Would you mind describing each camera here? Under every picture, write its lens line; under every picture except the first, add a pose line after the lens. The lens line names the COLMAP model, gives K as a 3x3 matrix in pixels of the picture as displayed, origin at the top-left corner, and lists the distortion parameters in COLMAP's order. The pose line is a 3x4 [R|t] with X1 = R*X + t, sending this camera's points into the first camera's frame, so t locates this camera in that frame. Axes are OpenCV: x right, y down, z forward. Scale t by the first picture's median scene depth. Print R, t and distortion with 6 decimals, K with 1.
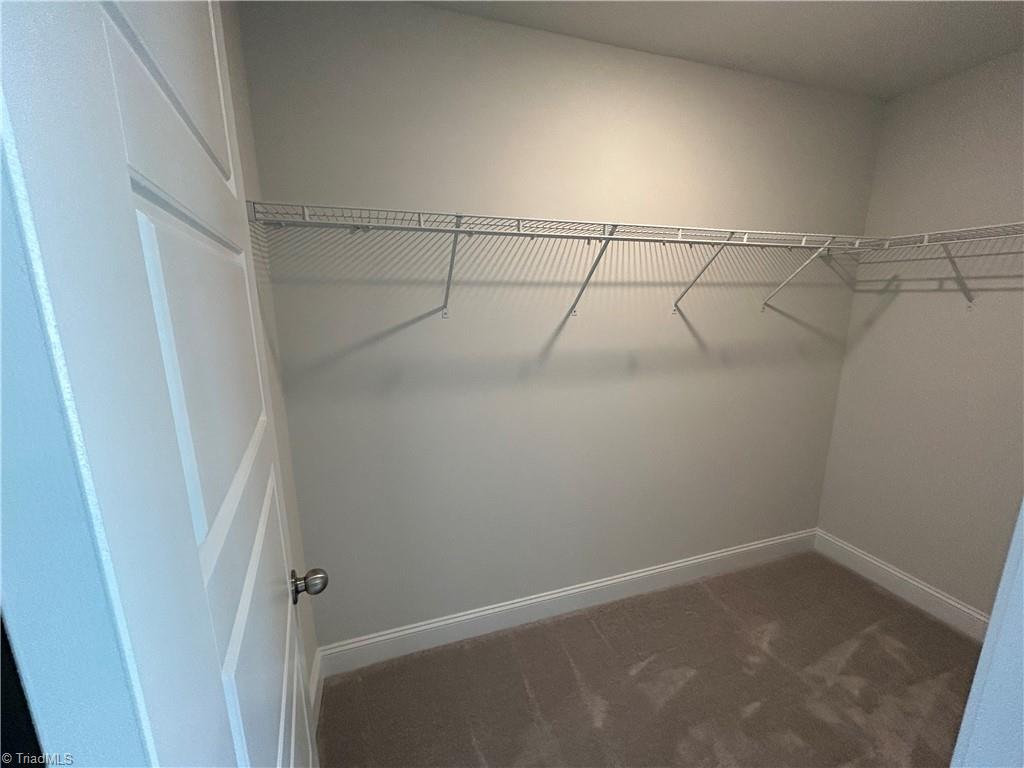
lens RADIAL K [[411.8, 0, 507.2], [0, 411.8, 385.6], [0, 0, 1]] dist [-0.000915, 0.000202]
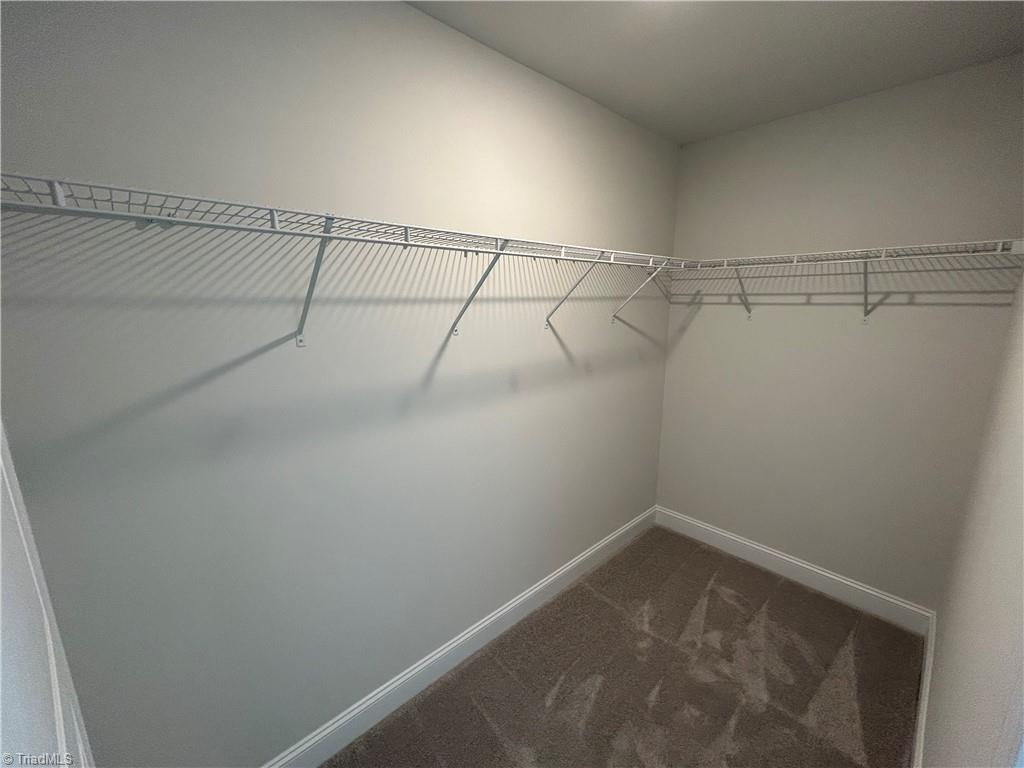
lens RADIAL K [[411.8, 0, 507.2], [0, 411.8, 385.6], [0, 0, 1]] dist [-0.000915, 0.000202]
pose [[0.911468, -0.086688, 0.402132, -0.106402], [0.090205, 0.995871, 0.010224, -0.060284], [-0.401358, 0.026955, 0.915524, 0.136962]]
